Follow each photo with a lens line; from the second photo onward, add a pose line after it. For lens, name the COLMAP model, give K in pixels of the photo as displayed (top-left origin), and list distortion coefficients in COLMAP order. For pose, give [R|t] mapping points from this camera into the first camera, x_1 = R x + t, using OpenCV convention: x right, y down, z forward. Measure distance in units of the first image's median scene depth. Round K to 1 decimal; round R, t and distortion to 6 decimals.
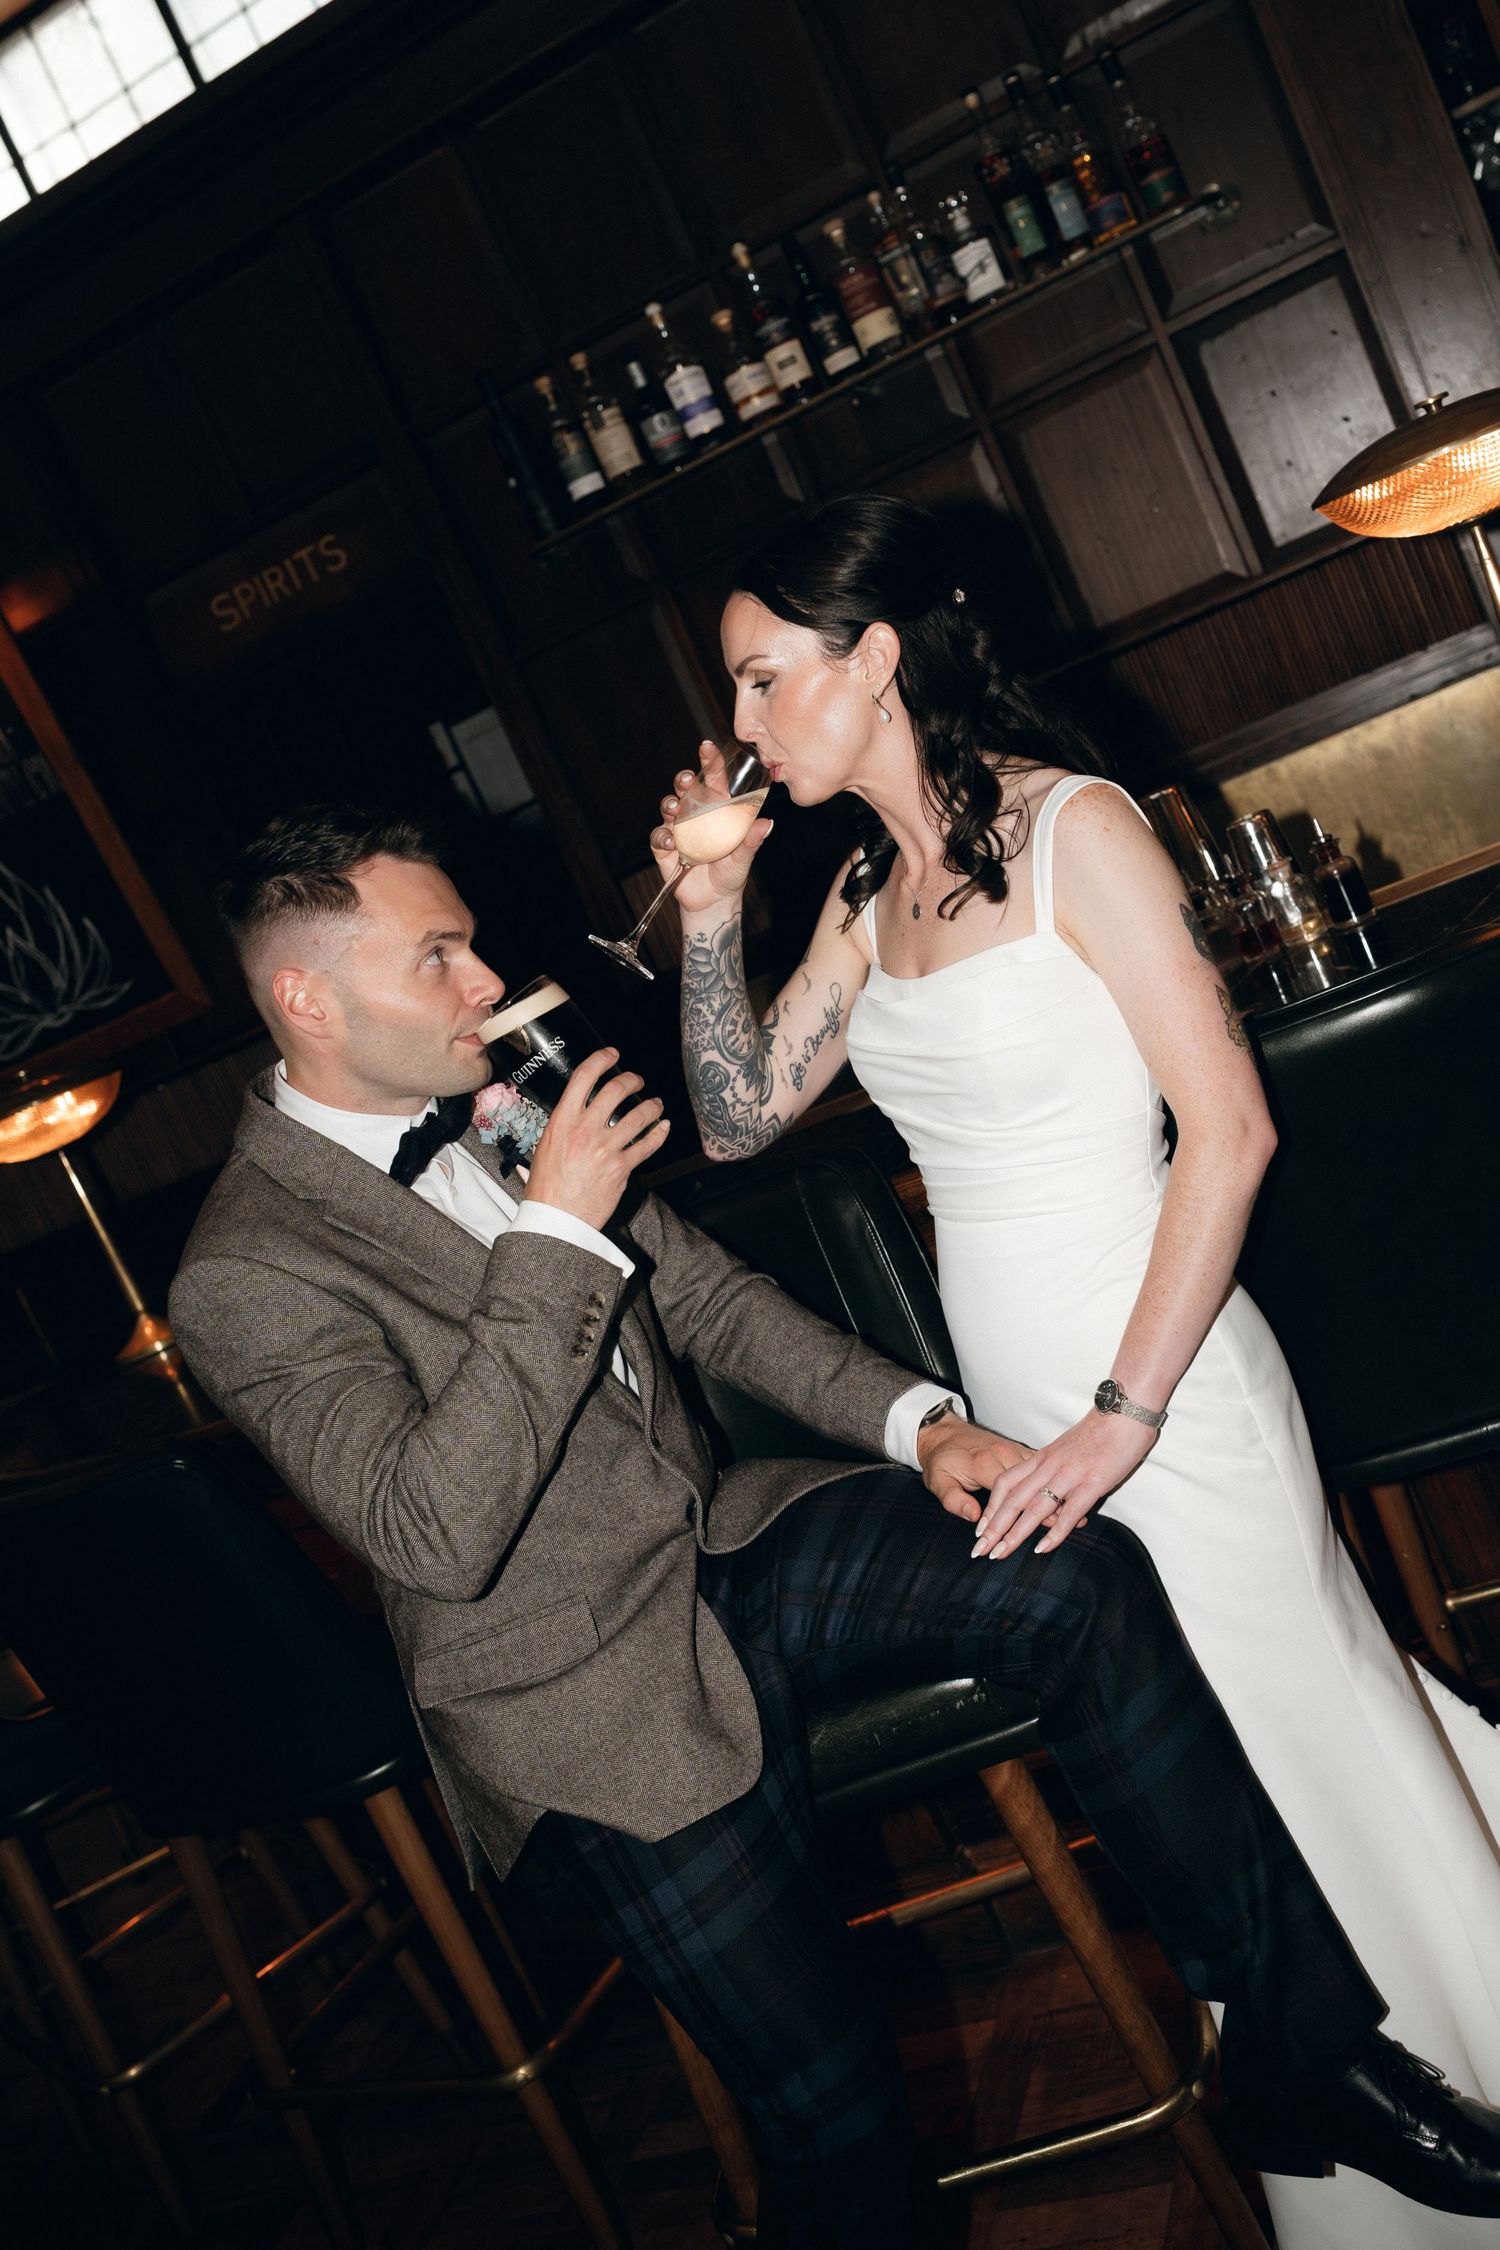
lens RADIAL K [[2309.0, 0, 750.0], [0, 2309.0, 1125.0], [0, 0, 1]] dist [0.014105, 0.001060]
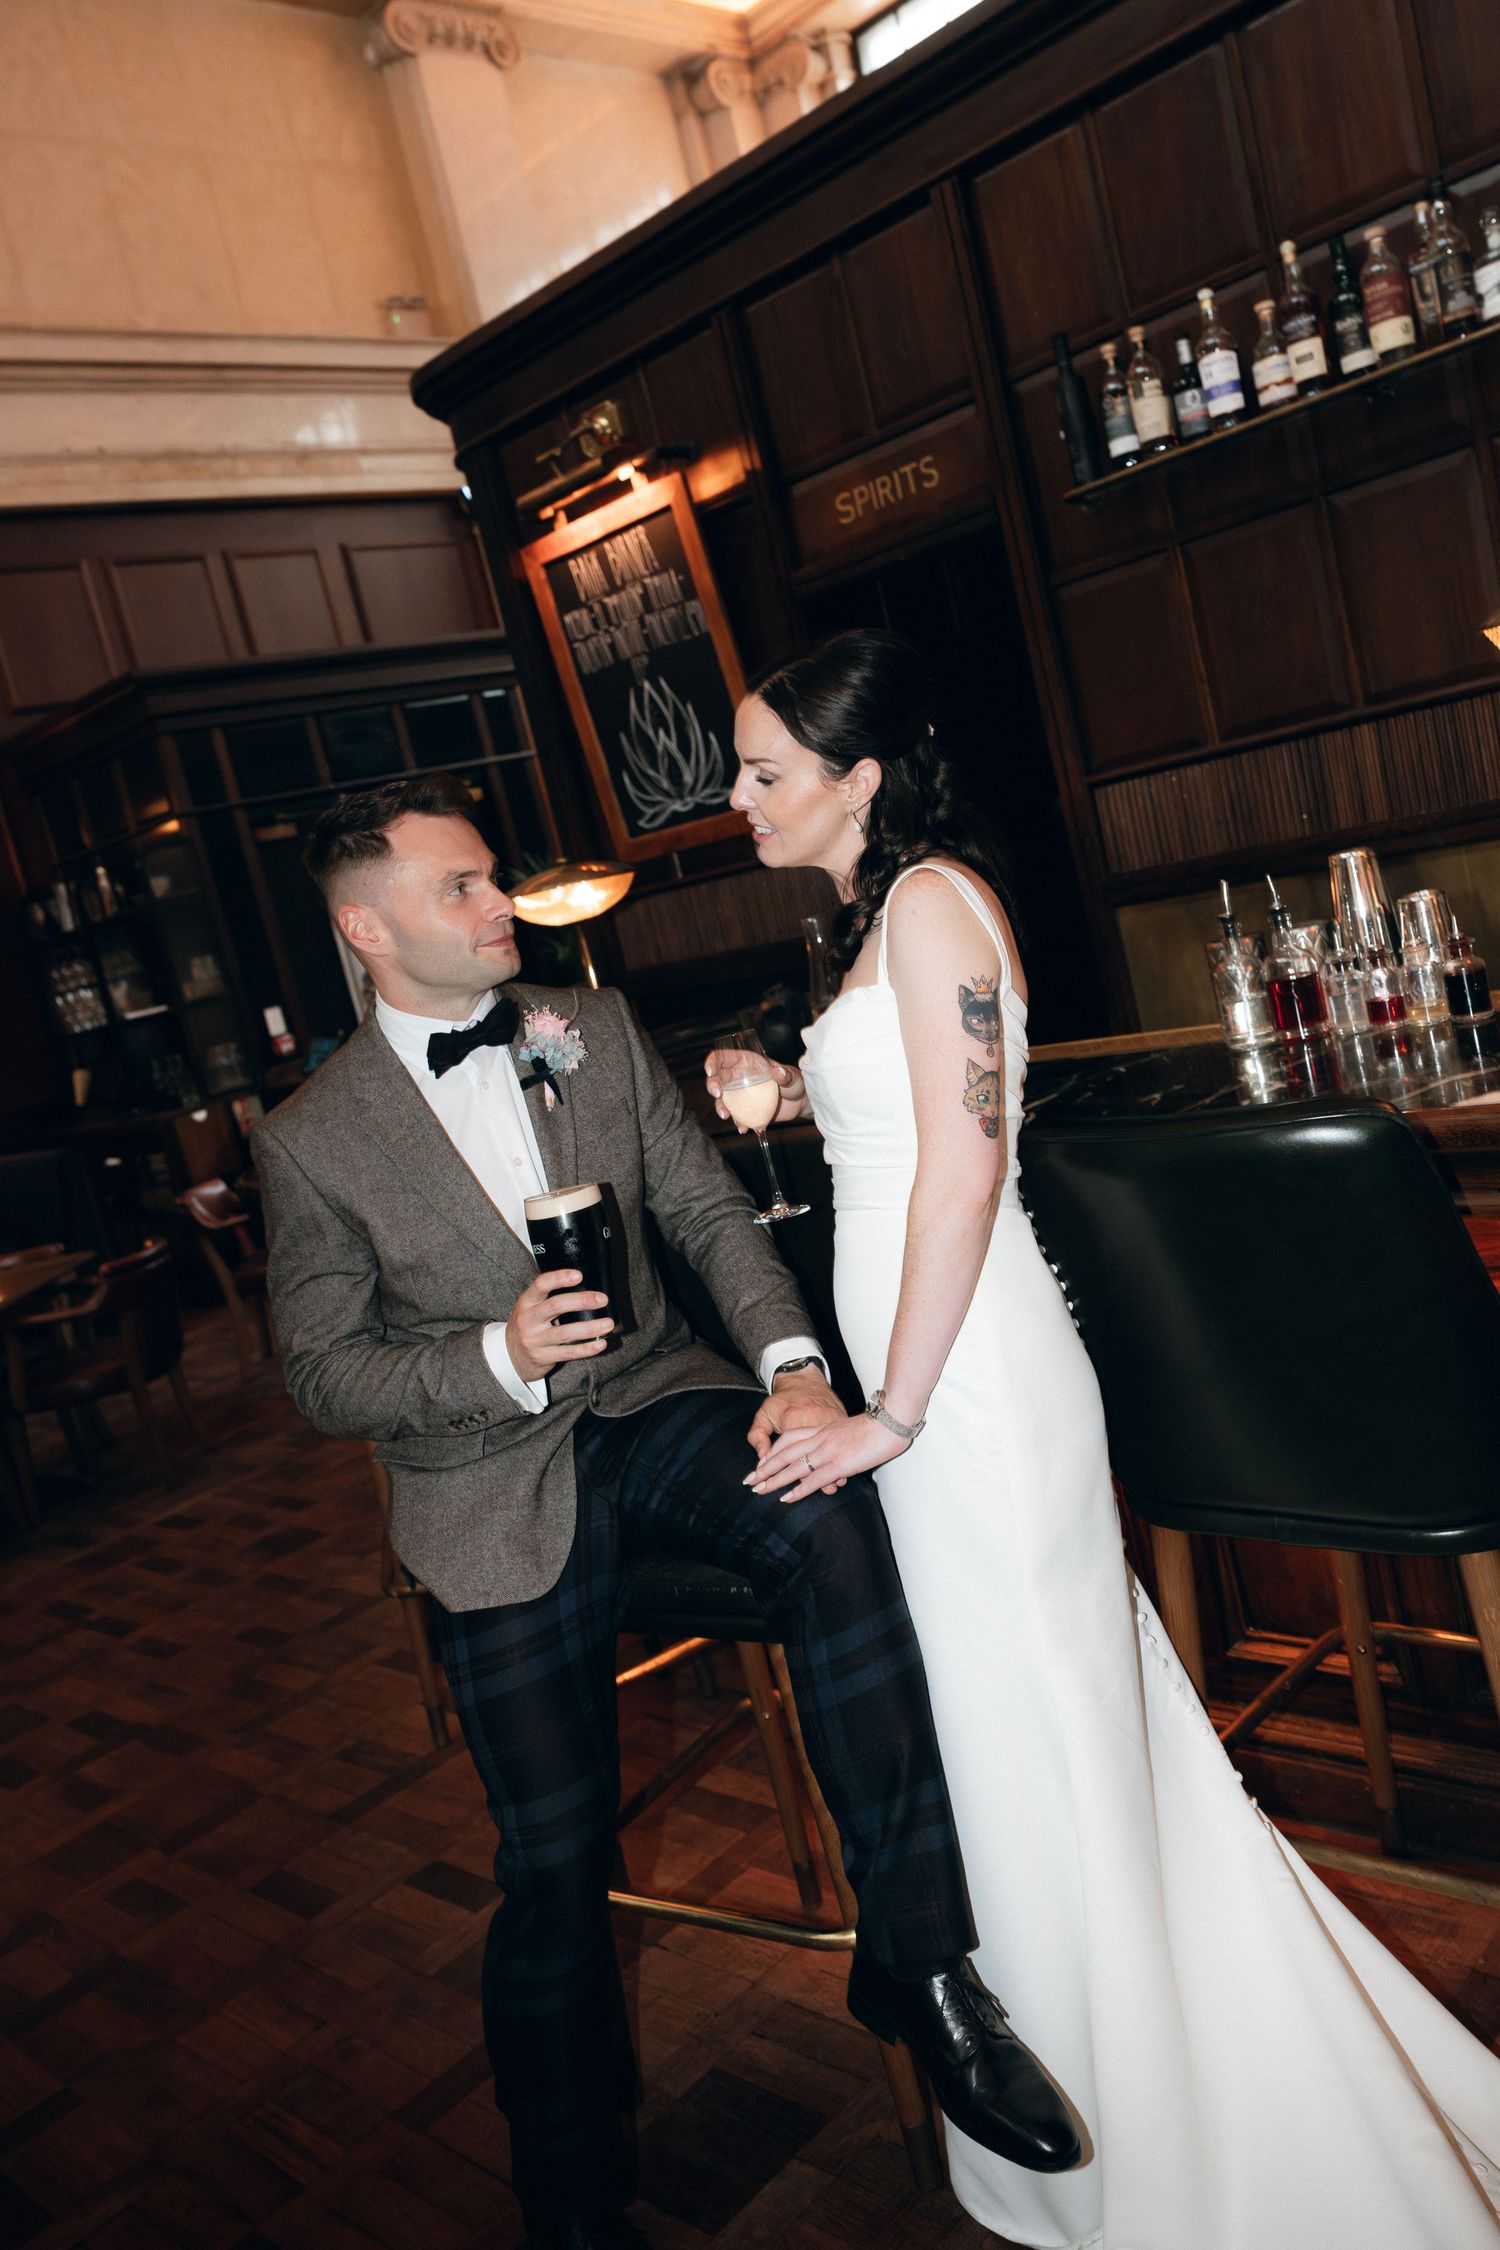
lens RADIAL K [[1866.7, 0, 750.0], [0, 1866.7, 1125.0], [0, 0, 1]] dist [0.003912, 0.017146]
pose [[0.900350, 0.252296, -0.354566, 0.183049], [-0.200162, 0.963574, 0.177370, -0.080490], [0.386400, -0.088725, 0.918054, 0.043777]]
